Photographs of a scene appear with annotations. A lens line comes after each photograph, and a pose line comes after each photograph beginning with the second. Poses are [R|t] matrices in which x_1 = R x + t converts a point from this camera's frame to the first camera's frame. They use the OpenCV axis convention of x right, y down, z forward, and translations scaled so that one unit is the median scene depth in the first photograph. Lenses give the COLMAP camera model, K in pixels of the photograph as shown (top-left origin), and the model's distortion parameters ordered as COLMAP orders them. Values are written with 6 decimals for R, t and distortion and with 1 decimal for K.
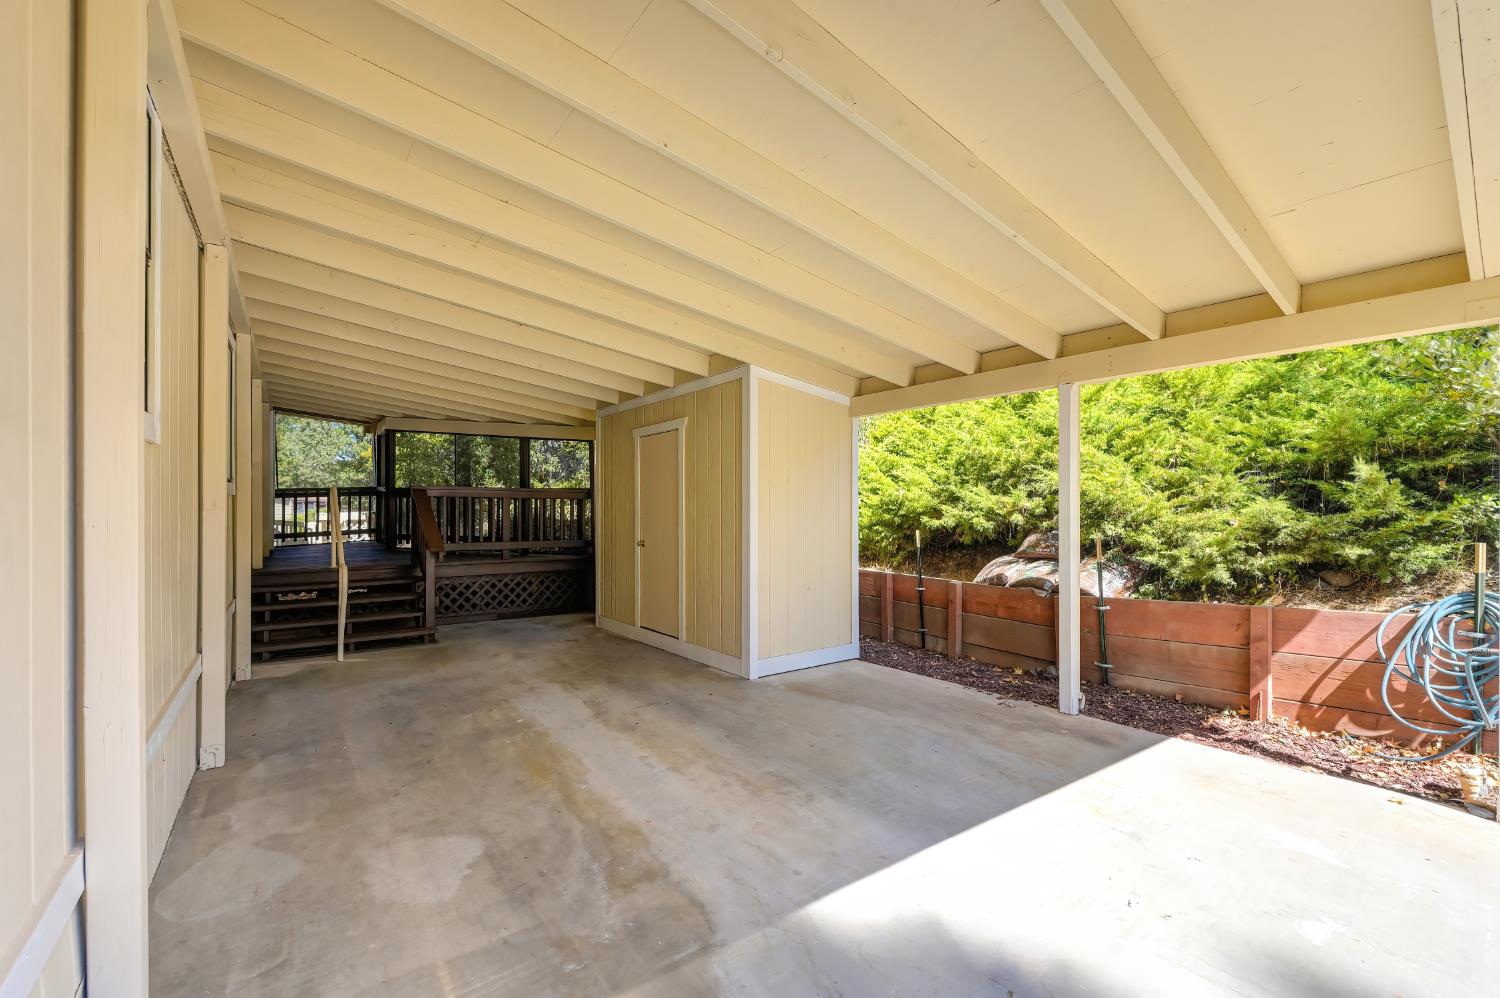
lens RADIAL K [[592.2, 0, 755.6], [0, 592.2, 508.9], [0, 0, 1]] dist [-0.001416, 0.000763]
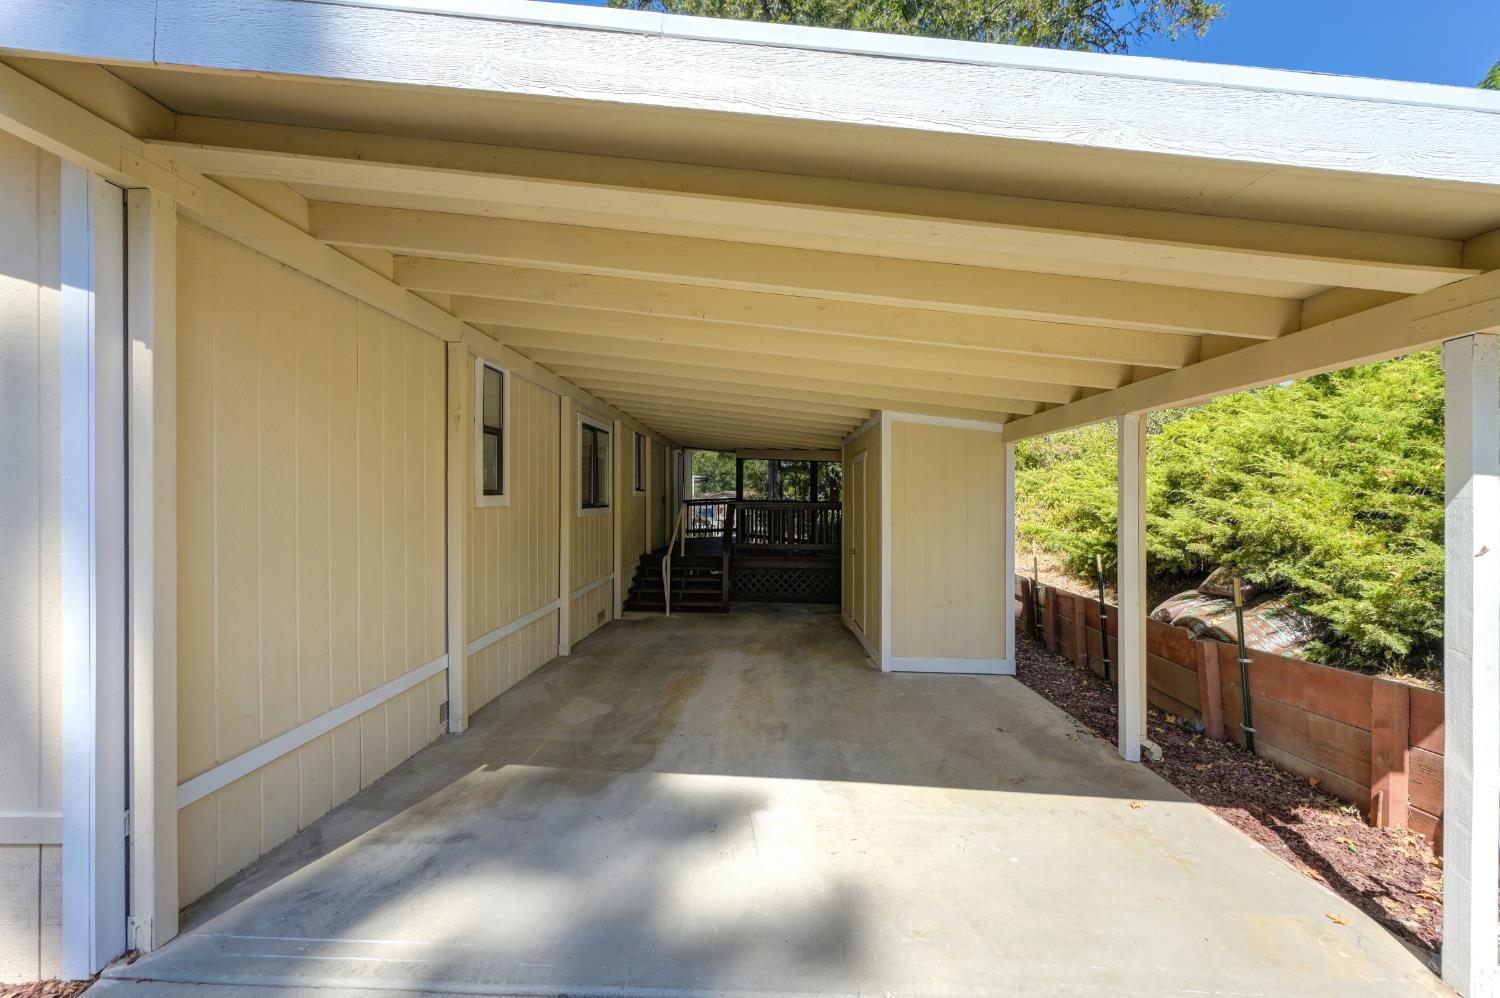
lens RADIAL K [[592.2, 0, 760.0], [0, 592.2, 494.9], [0, 0, 1]] dist [-0.001416, 0.000763]
pose [[0.781676, -0.004466, -0.623669, 0.410763], [-0.004715, 0.999903, -0.013069, -0.041003], [0.623667, 0.013156, 0.781579, -0.076991]]
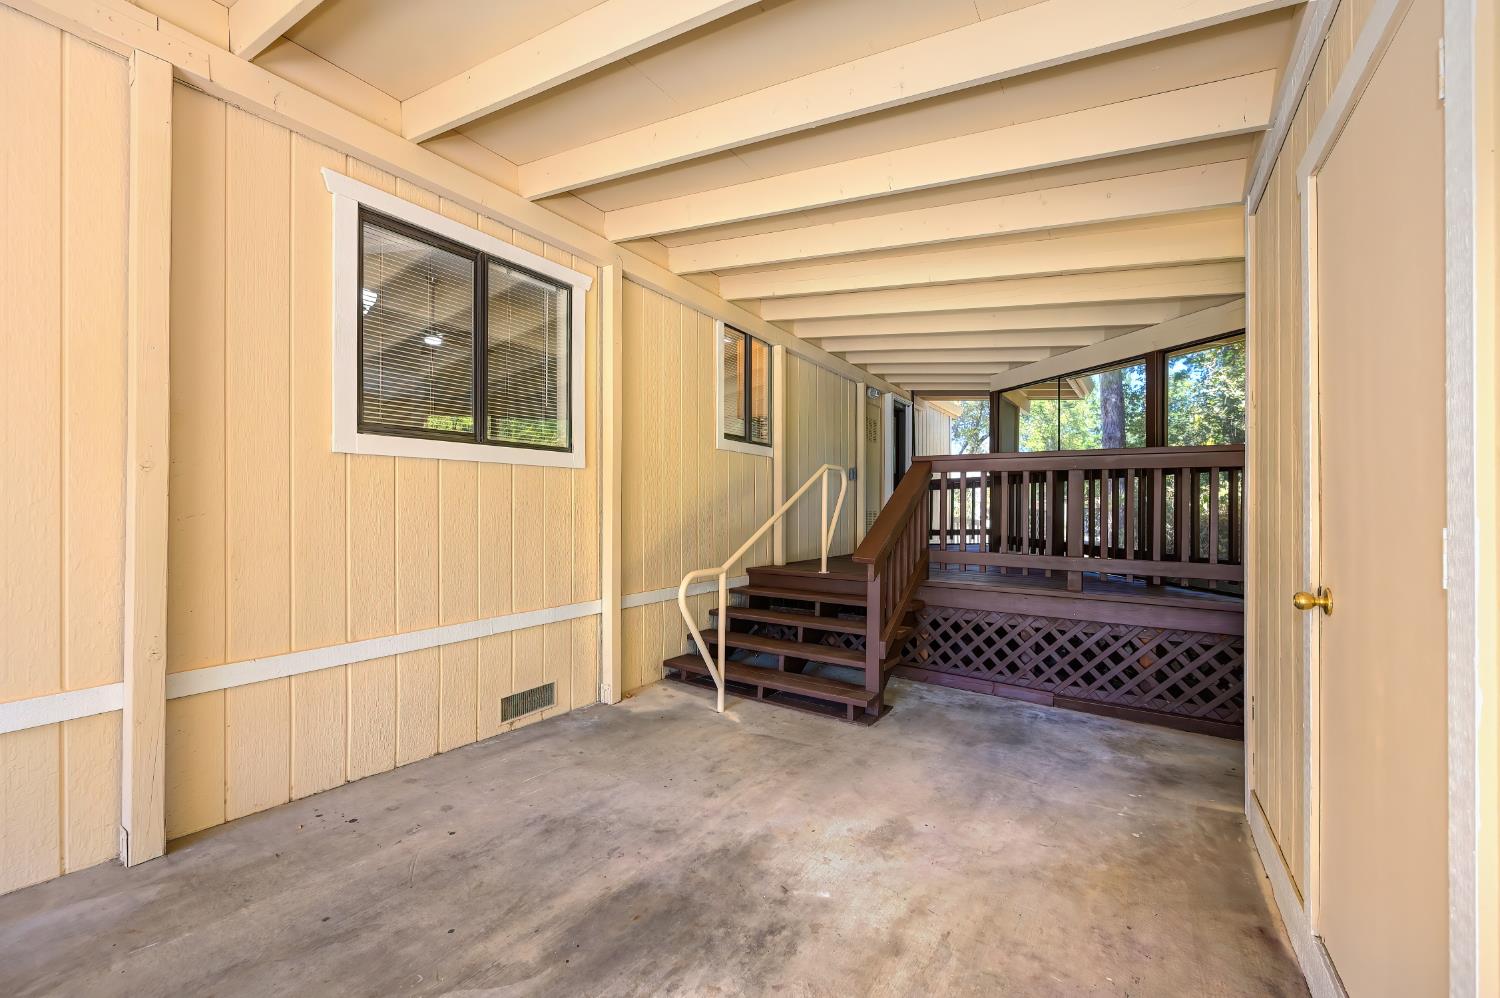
lens RADIAL K [[592.2, 0, 750.0], [0, 592.2, 505.6], [0, 0, 1]] dist [-0.001416, 0.000763]
pose [[0.328549, -0.006902, -0.944462, -0.040088], [-0.008365, 0.999913, -0.010217, 0.023806], [0.944450, 0.011257, 0.328463, 0.685001]]
